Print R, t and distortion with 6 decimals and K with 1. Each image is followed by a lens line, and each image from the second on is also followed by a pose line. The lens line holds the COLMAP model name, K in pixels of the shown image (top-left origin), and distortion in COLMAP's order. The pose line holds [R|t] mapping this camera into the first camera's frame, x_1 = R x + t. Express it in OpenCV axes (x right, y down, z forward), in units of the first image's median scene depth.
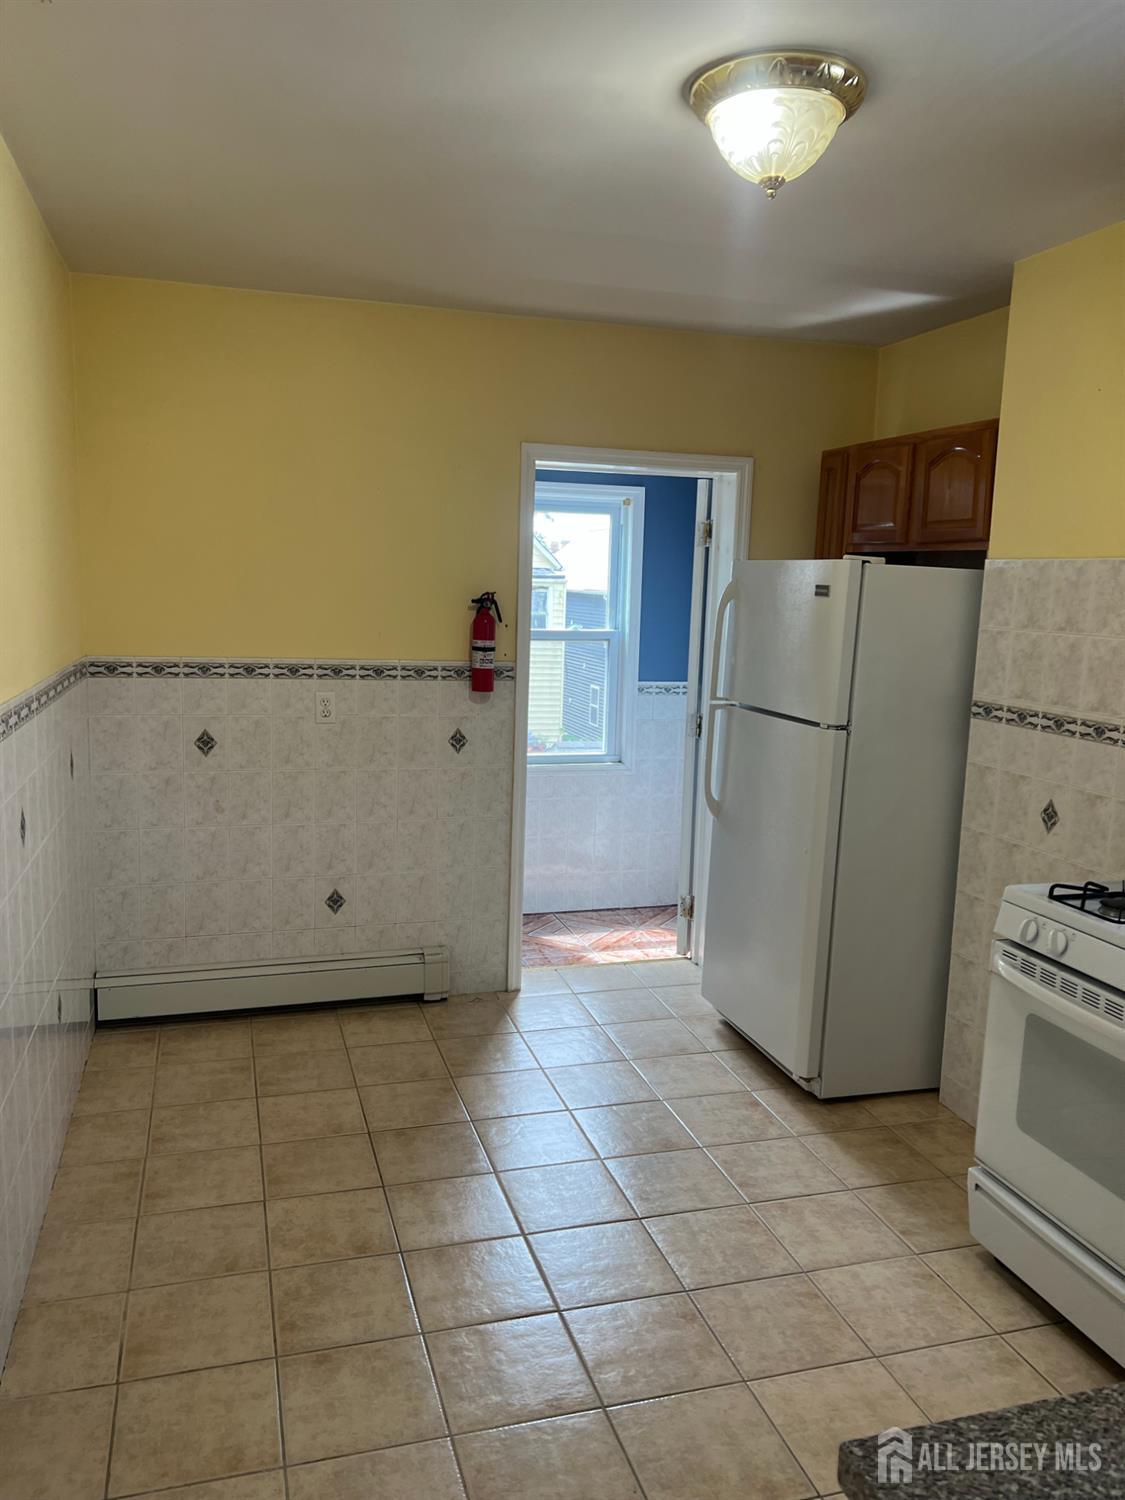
lens RADIAL K [[1110.7, 0, 543.3], [0, 1110.7, 754.8], [0, 0, 1]] dist [0.039631, -0.052188]
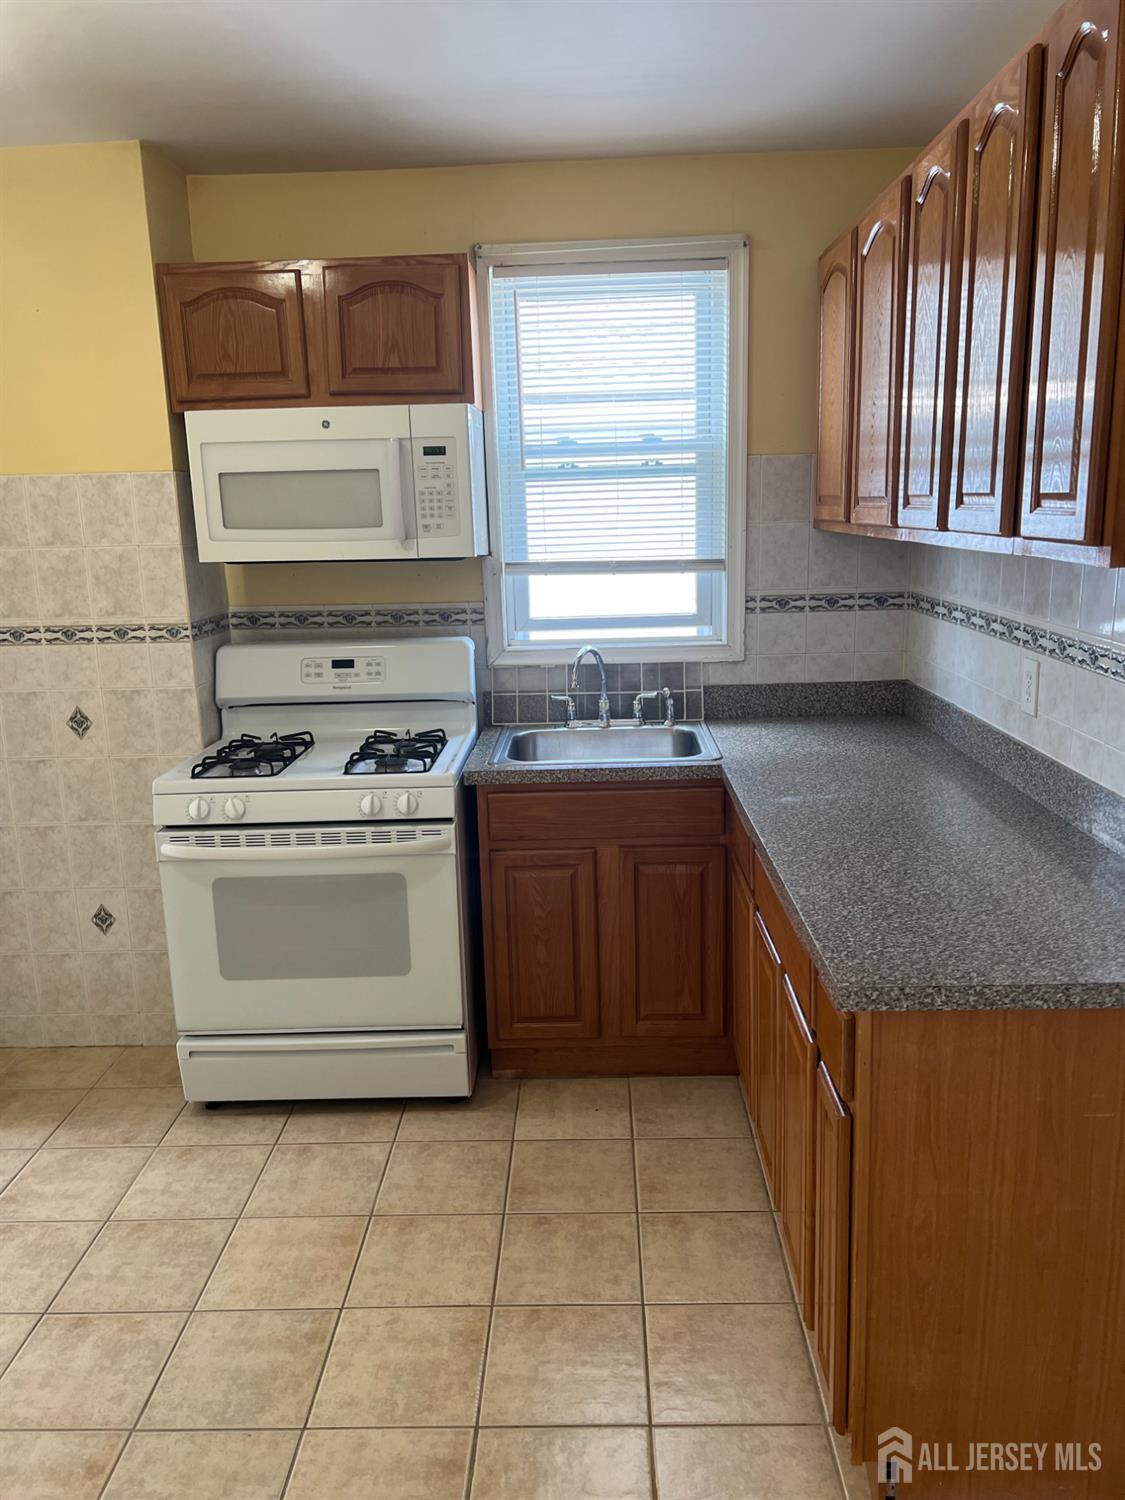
lens RADIAL K [[1110.7, 0, 568.3], [0, 1110.7, 746.3], [0, 0, 1]] dist [0.039631, -0.052188]
pose [[0.292438, -0.228906, 0.928484, -0.419882], [0.175888, 0.967239, 0.183063, -0.037651], [-0.939970, 0.109775, 0.323119, 0.247355]]
